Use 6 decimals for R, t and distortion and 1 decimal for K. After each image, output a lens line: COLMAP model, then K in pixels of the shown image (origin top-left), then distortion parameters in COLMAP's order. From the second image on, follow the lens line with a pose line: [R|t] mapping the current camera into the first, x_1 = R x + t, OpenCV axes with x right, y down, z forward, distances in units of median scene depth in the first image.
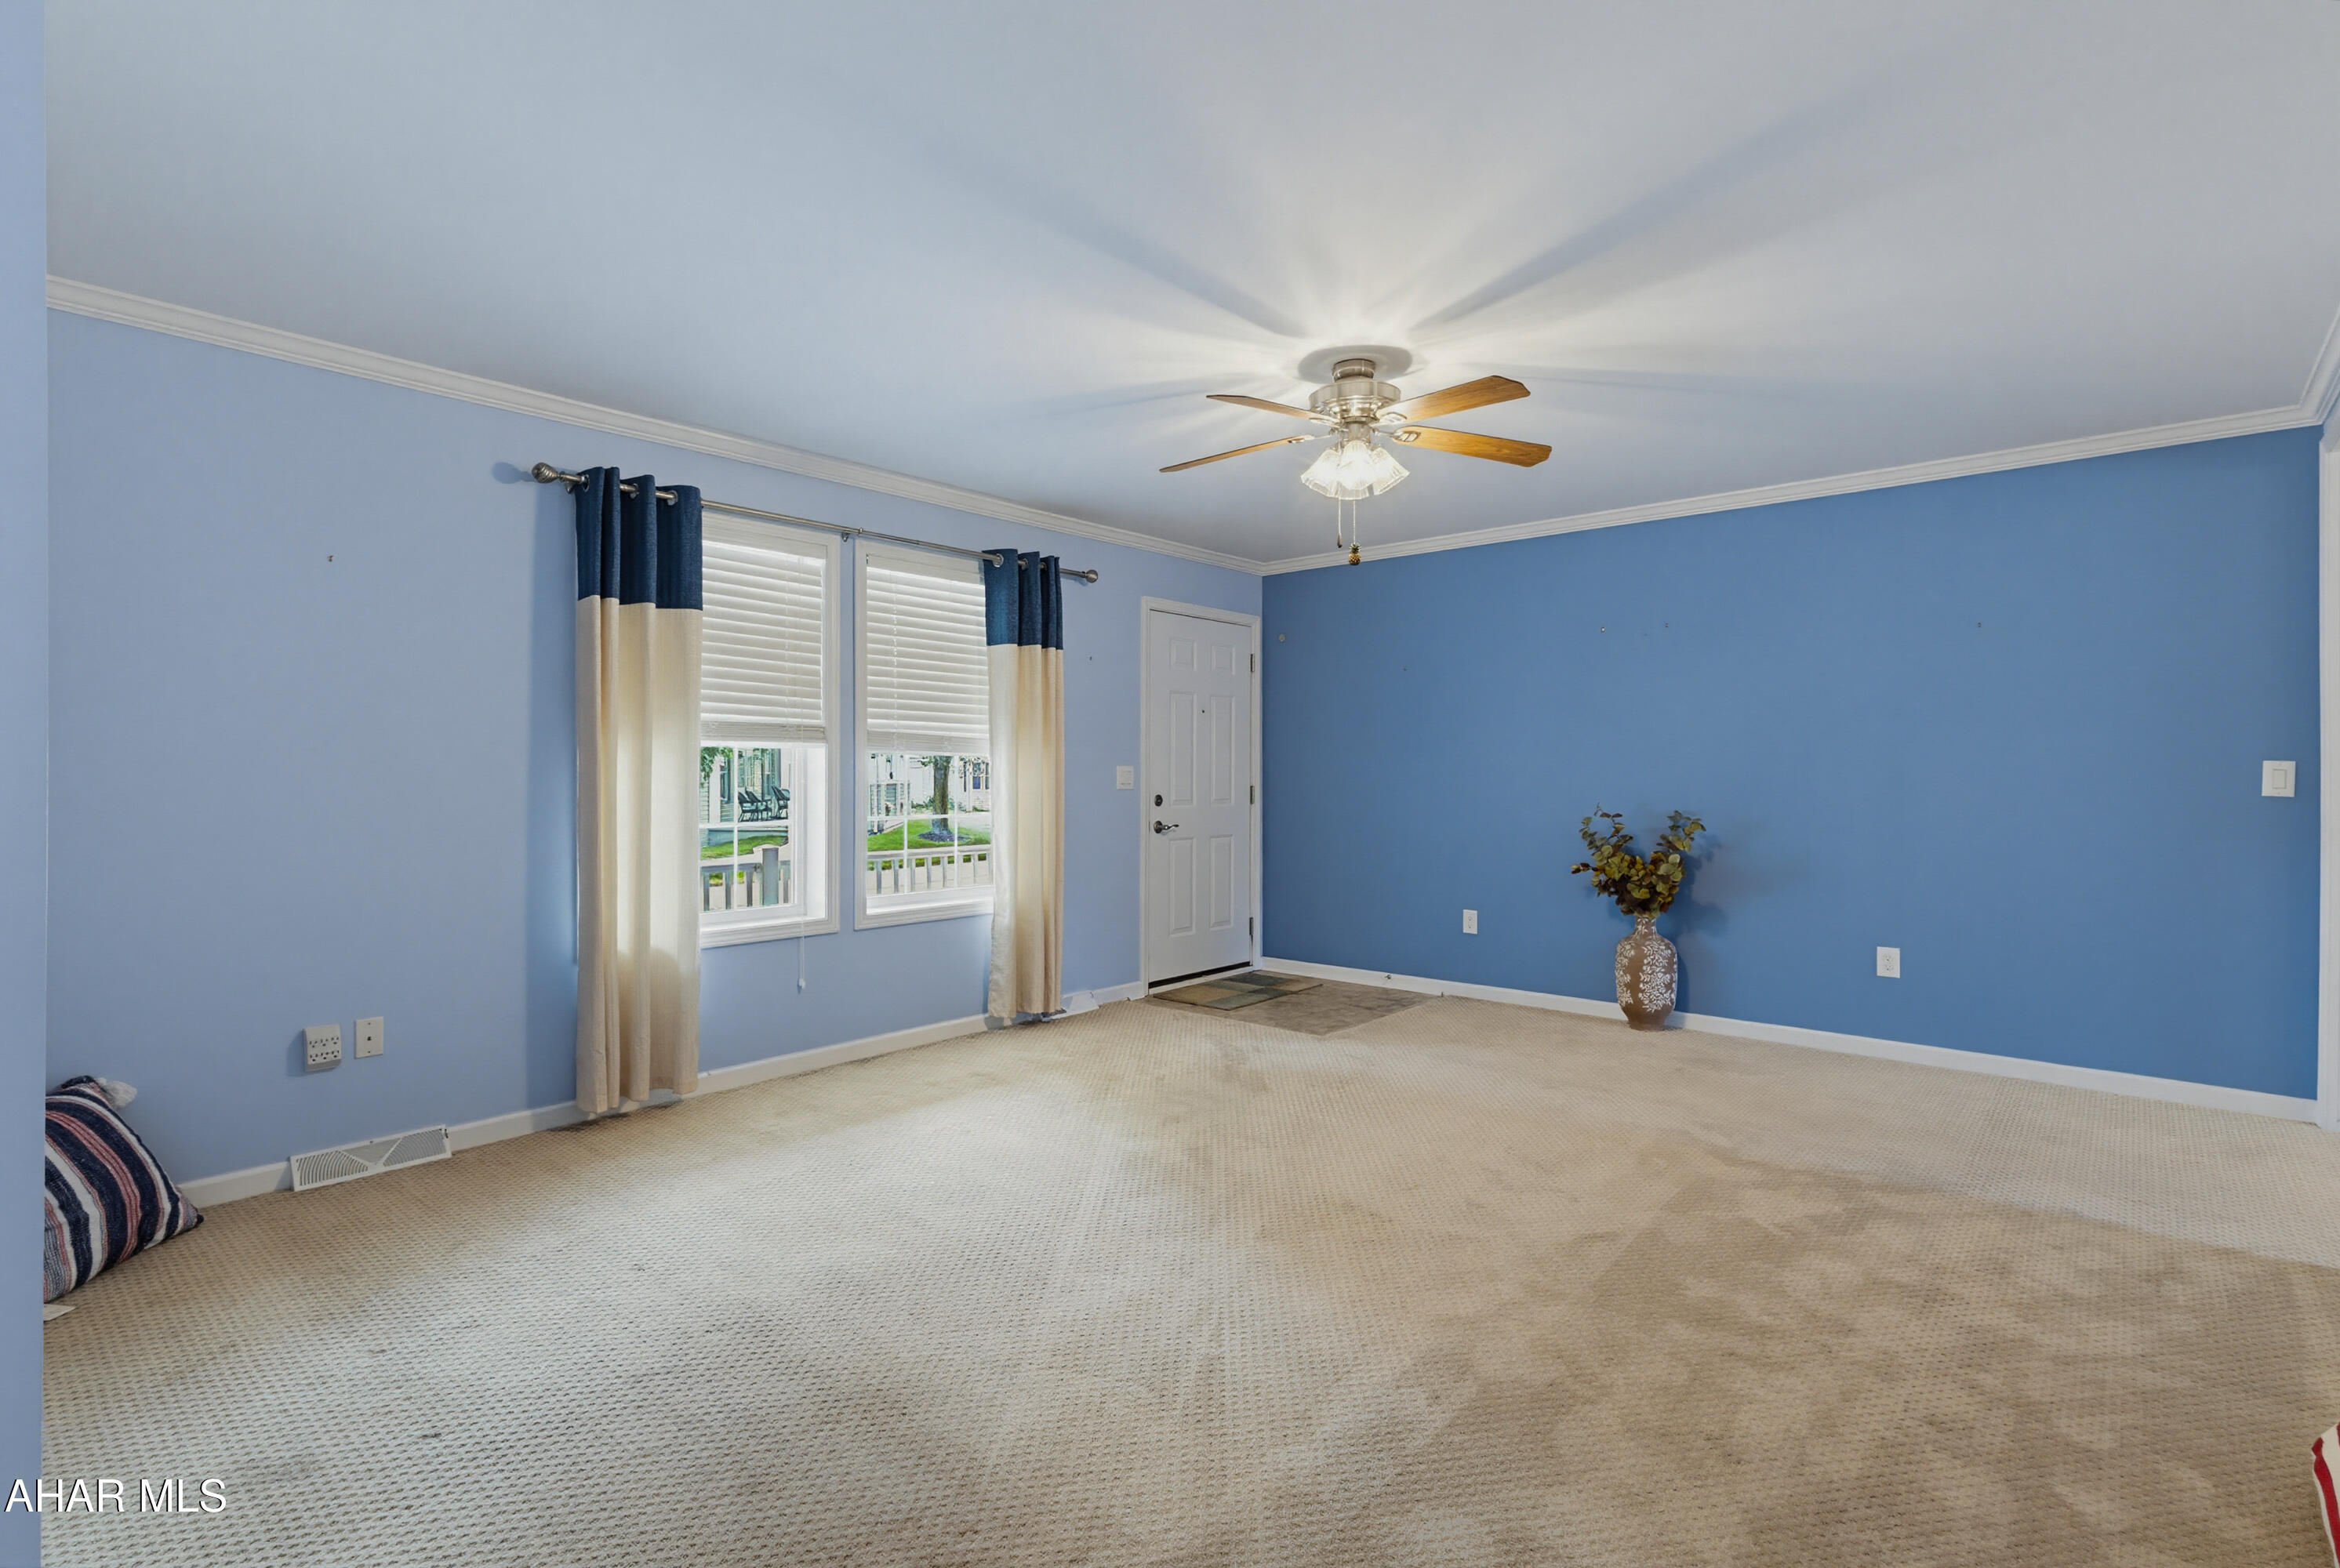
lens RADIAL K [[1120.1, 0, 1156.7], [0, 1120.1, 775.0], [0, 0, 1]] dist [0.000725, 0.000462]
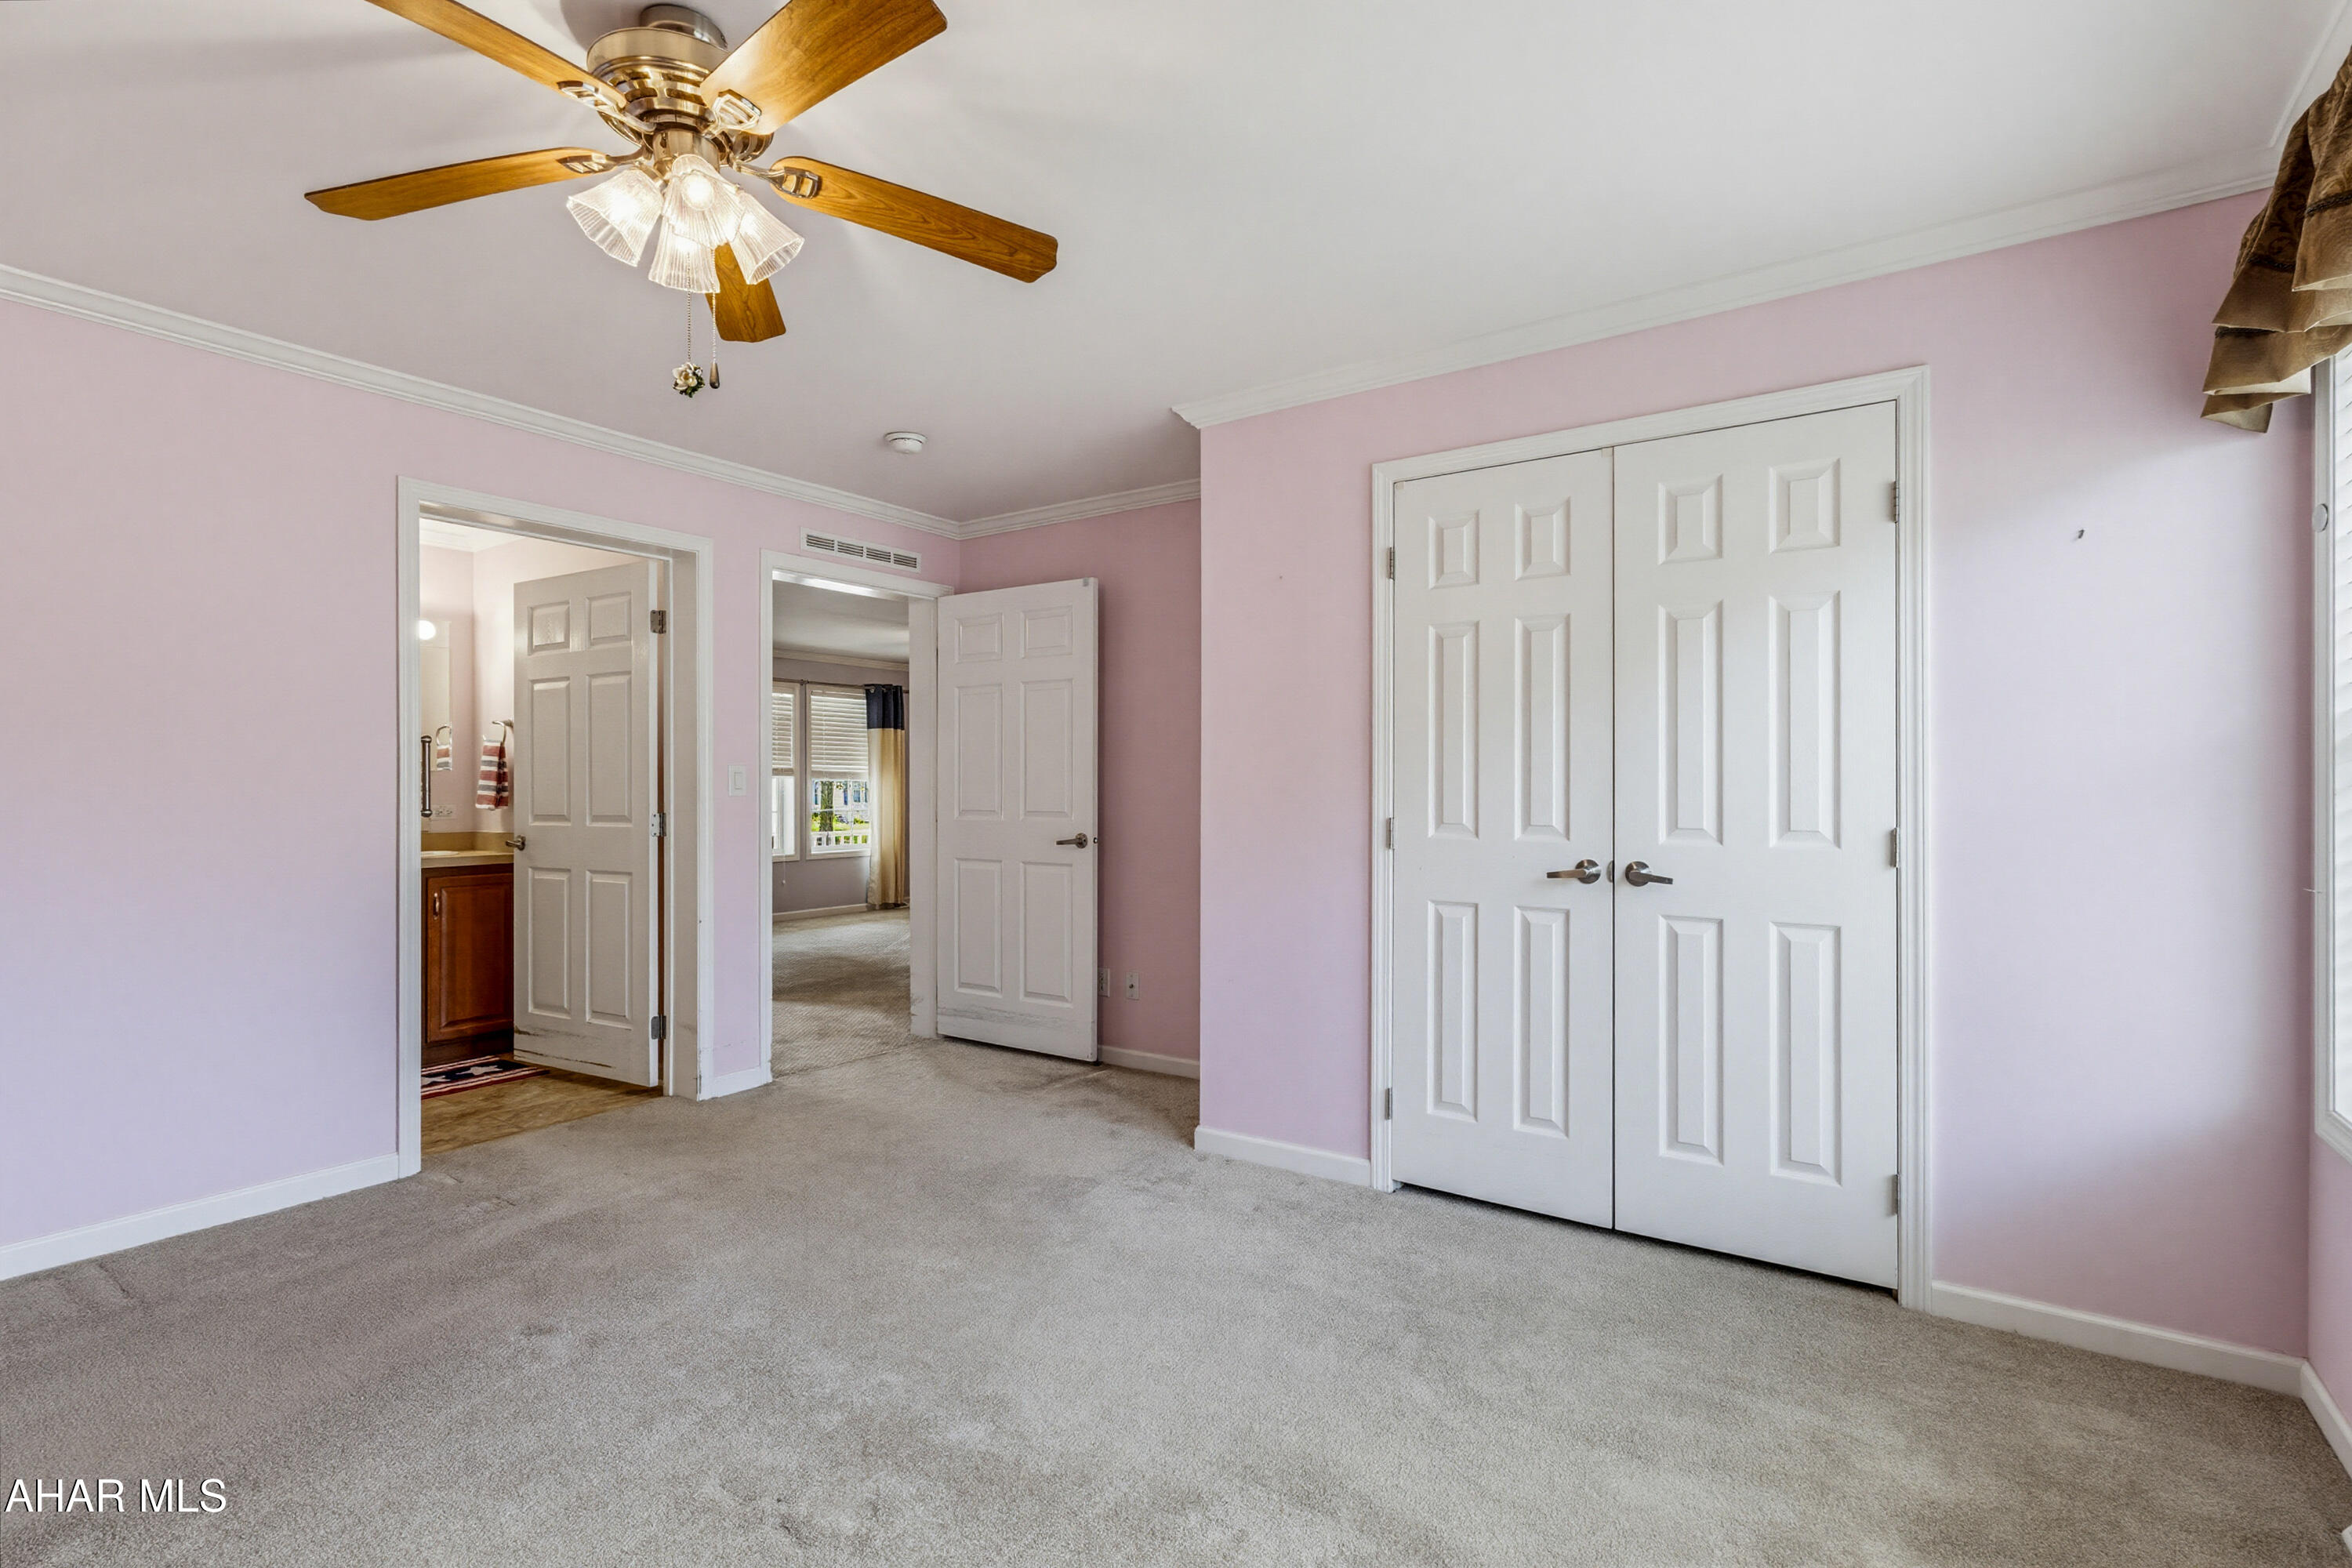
lens RADIAL K [[1098.7, 0, 1168.2], [0, 1098.7, 778.2], [0, 0, 1]] dist [0.003710, 0.000489]
pose [[0.992933, -0.003771, 0.118614, 0.189845], [0.005200, 0.999918, -0.011742, 0.005598], [-0.118560, 0.012276, 0.992871, -1.281589]]
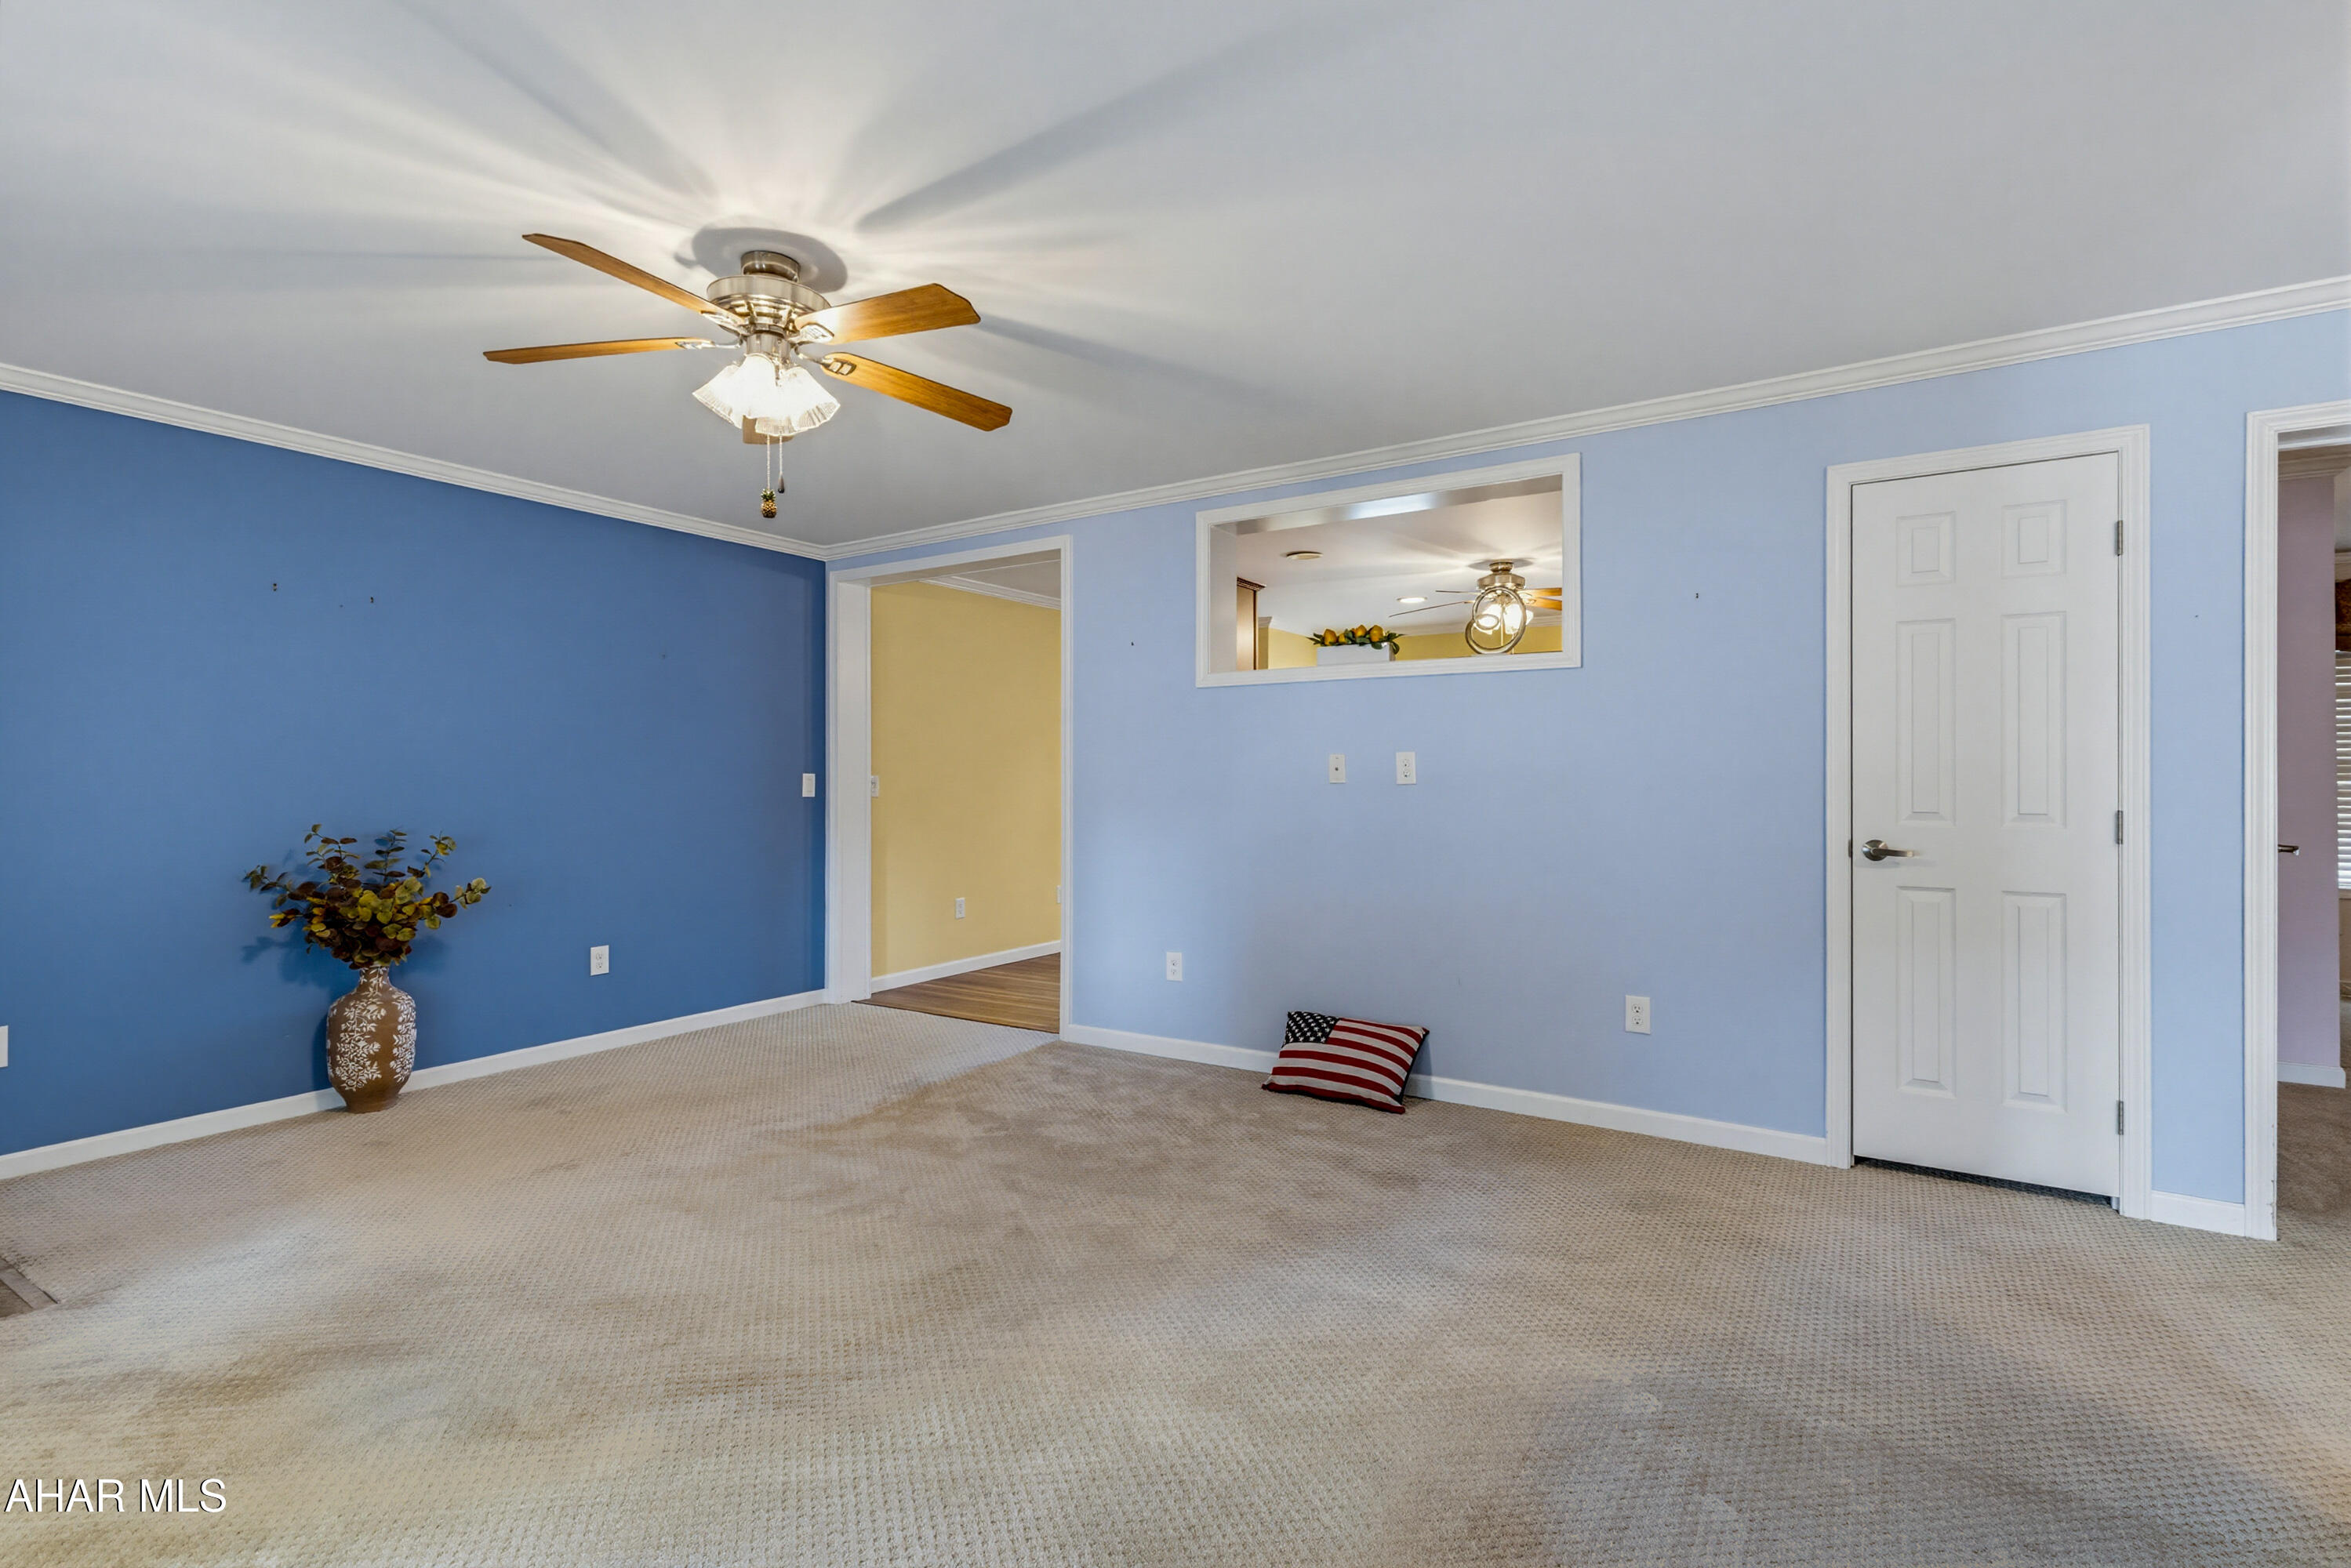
lens RADIAL K [[1083.5, 0, 1181.0], [0, 1083.5, 789.9], [0, 0, 1]] dist [0.002338, 0.000000]
pose [[-0.161415, -0.010002, 0.986836, -0.456003], [0.005177, 0.999926, 0.010981, -0.003567], [-0.986873, 0.006882, -0.161352, 0.625422]]
